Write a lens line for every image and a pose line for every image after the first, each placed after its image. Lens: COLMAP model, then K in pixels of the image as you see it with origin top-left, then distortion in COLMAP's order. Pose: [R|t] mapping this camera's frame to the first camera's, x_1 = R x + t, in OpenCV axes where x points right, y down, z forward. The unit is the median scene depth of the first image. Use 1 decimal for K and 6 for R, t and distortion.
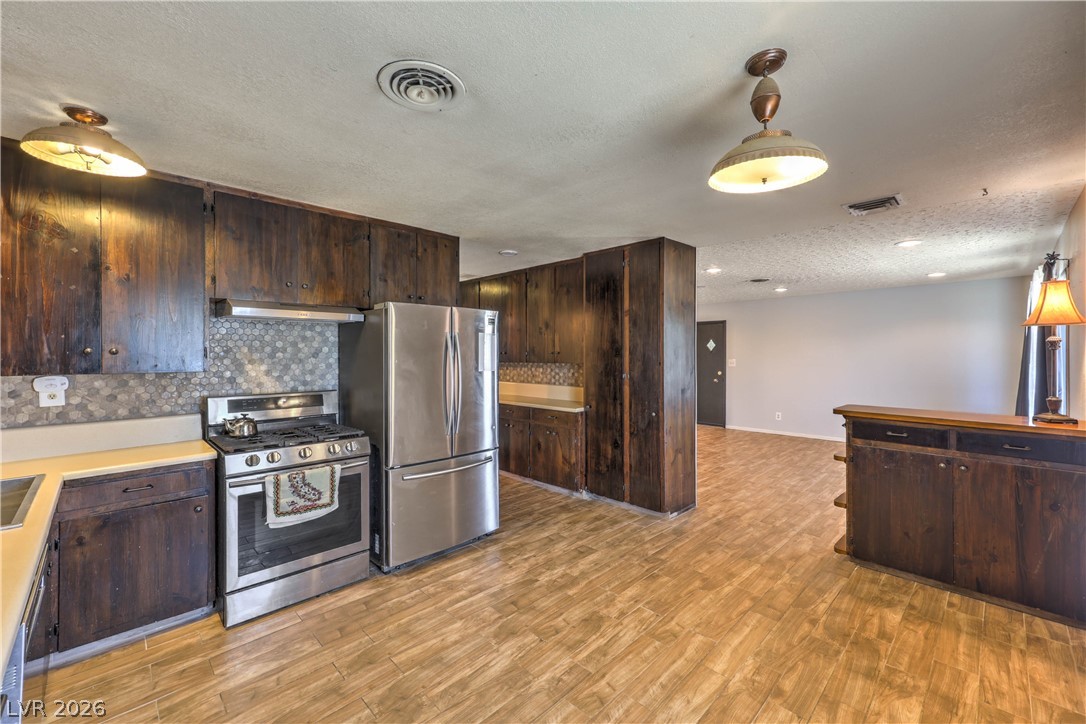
lens RADIAL K [[451.5, 0, 551.3], [0, 451.5, 353.3], [0, 0, 1]] dist [0.007007, 0.000549]
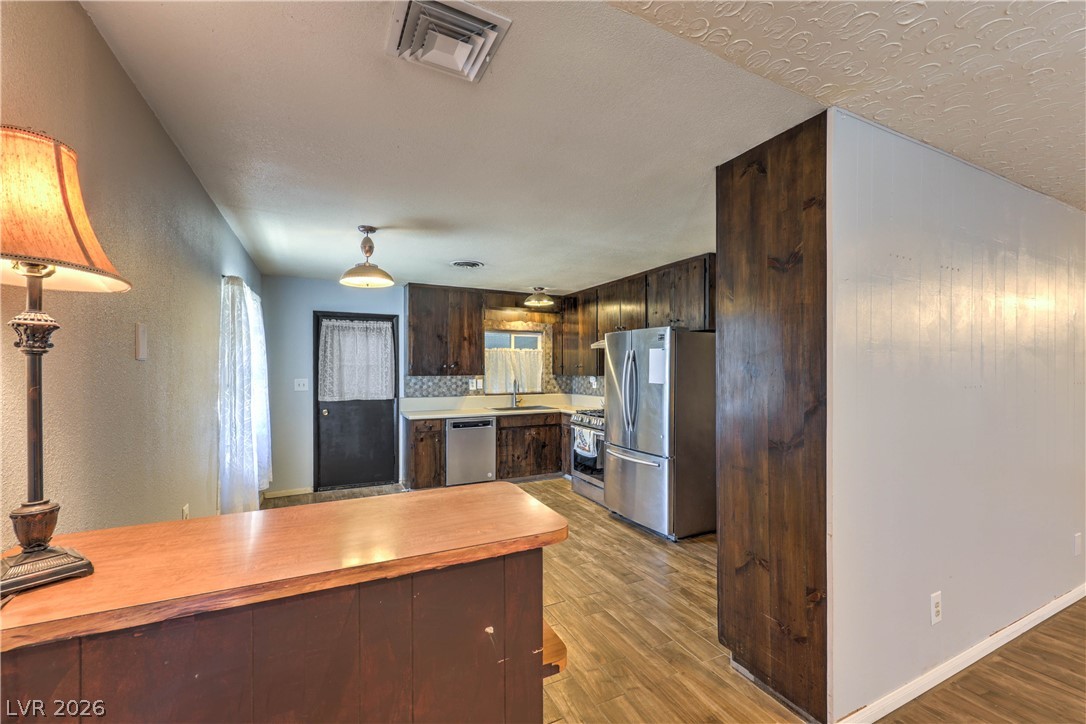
lens RADIAL K [[451.5, 0, 542.8], [0, 451.5, 364.9], [0, 0, 1]] dist [0.007007, 0.000549]
pose [[-0.331953, -0.007912, -0.943263, 1.074110], [-0.001399, 0.999968, -0.007895, 0.005240], [0.943295, -0.001301, -0.331953, 1.205713]]
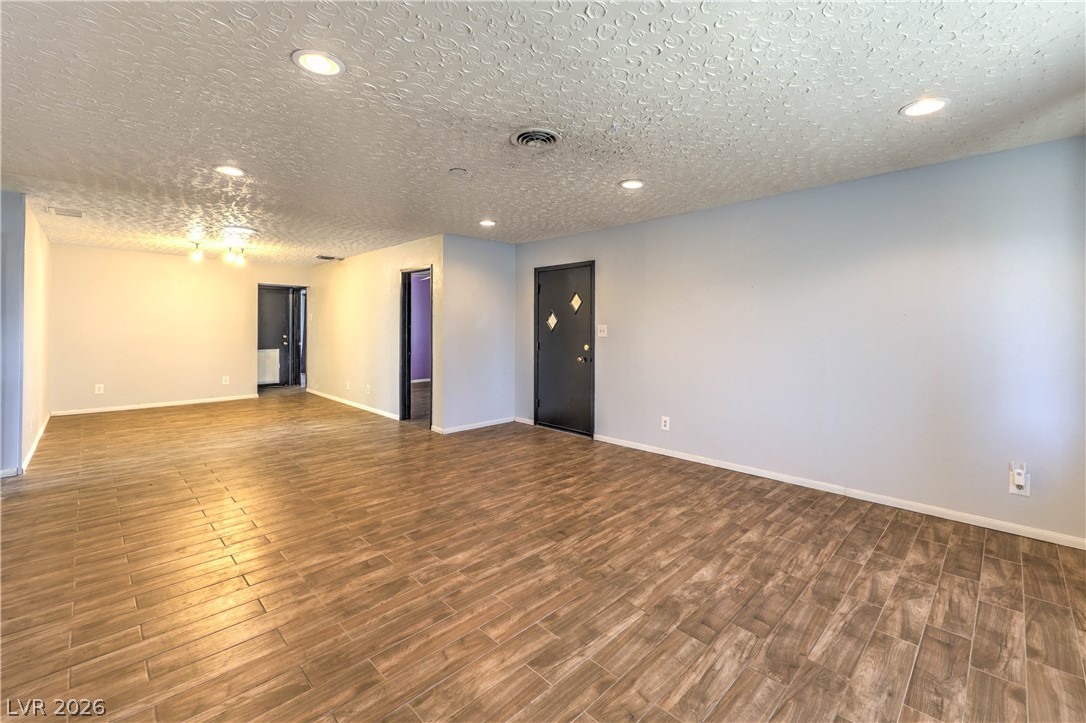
lens RADIAL K [[451.5, 0, 556.5], [0, 451.5, 326.4], [0, 0, 1]] dist [0.007007, 0.000549]
pose [[0.999953, 0.001427, -0.009637, 0.946647], [-0.001476, 0.999986, -0.005083, 0.046036], [0.009630, 0.005097, 0.999941, 1.085340]]
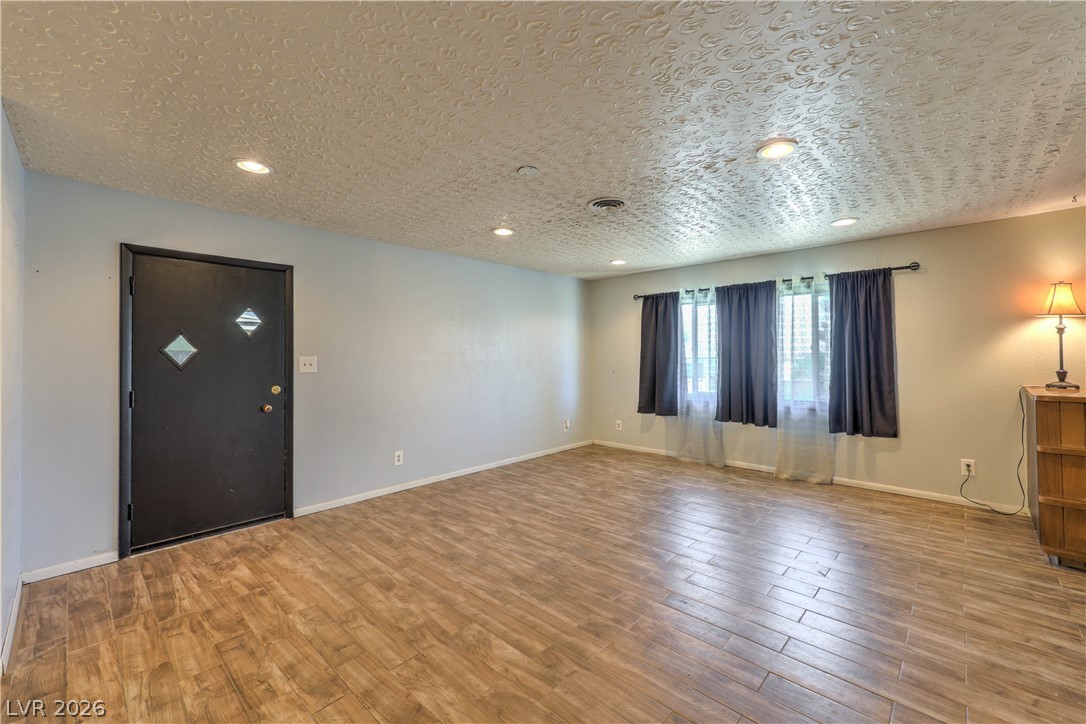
lens RADIAL K [[451.5, 0, 556.6], [0, 451.5, 348.3], [0, 0, 1]] dist [0.007007, 0.000549]
pose [[-0.027592, 0.015267, 0.999503, -0.160461], [0.009923, 0.999838, -0.014998, 0.035542], [-0.999570, 0.009504, -0.027739, 2.112180]]
